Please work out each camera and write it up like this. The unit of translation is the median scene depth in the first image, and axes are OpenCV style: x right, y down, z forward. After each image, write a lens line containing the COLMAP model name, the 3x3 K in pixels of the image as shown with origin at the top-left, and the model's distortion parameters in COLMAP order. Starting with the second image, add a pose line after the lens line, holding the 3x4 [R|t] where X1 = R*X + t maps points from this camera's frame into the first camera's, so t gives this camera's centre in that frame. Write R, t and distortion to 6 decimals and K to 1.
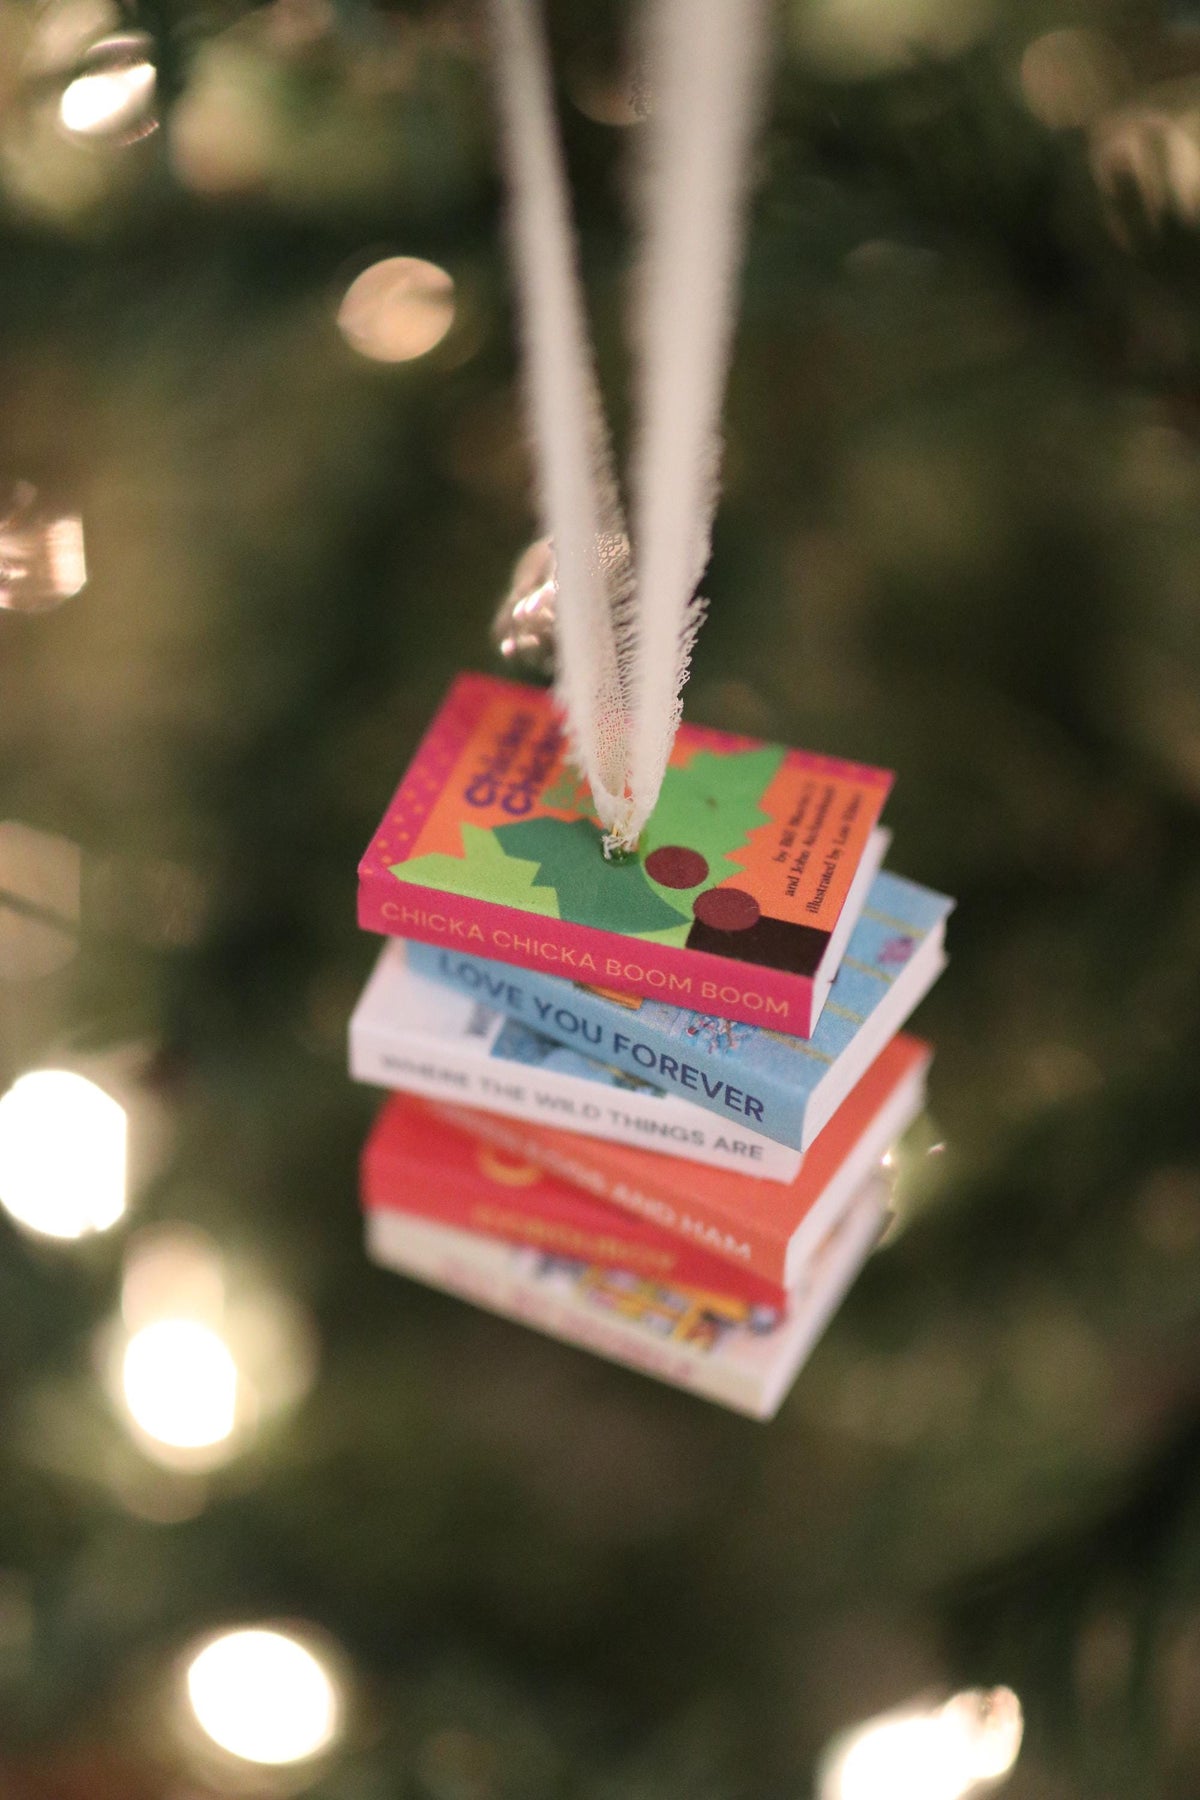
lens RADIAL K [[2872.4, 0, 607.4], [0, 2872.4, 905.3], [0, 0, 1]] dist [0.001199, 0.000000]
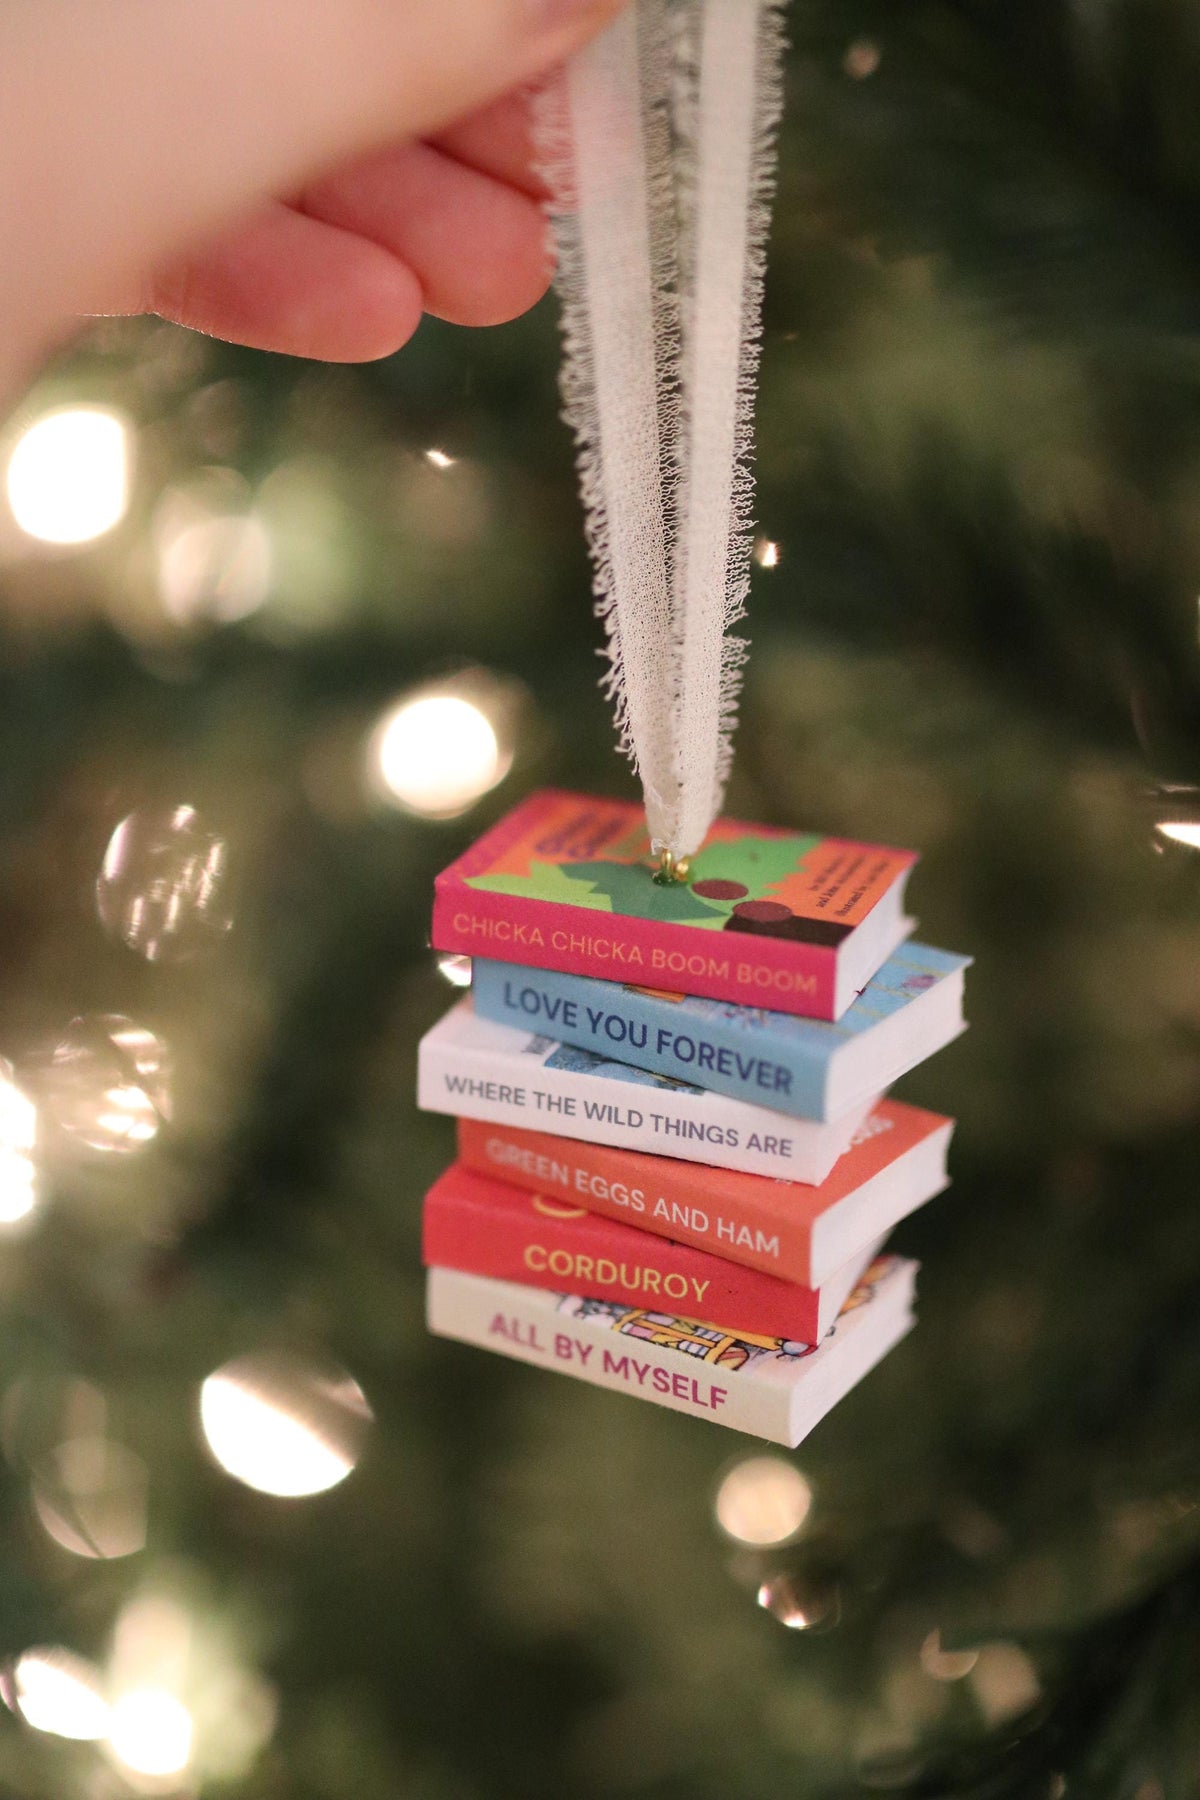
lens RADIAL K [[2872.4, 0, 629.5], [0, 2872.4, 947.7], [0, 0, 1]] dist [0.001199, 0.000000]
pose [[0.998579, 0.029125, -0.044623, 0.039448], [-0.043724, 0.926509, -0.373725, 0.424632], [0.030459, 0.375145, 0.926466, -0.024935]]
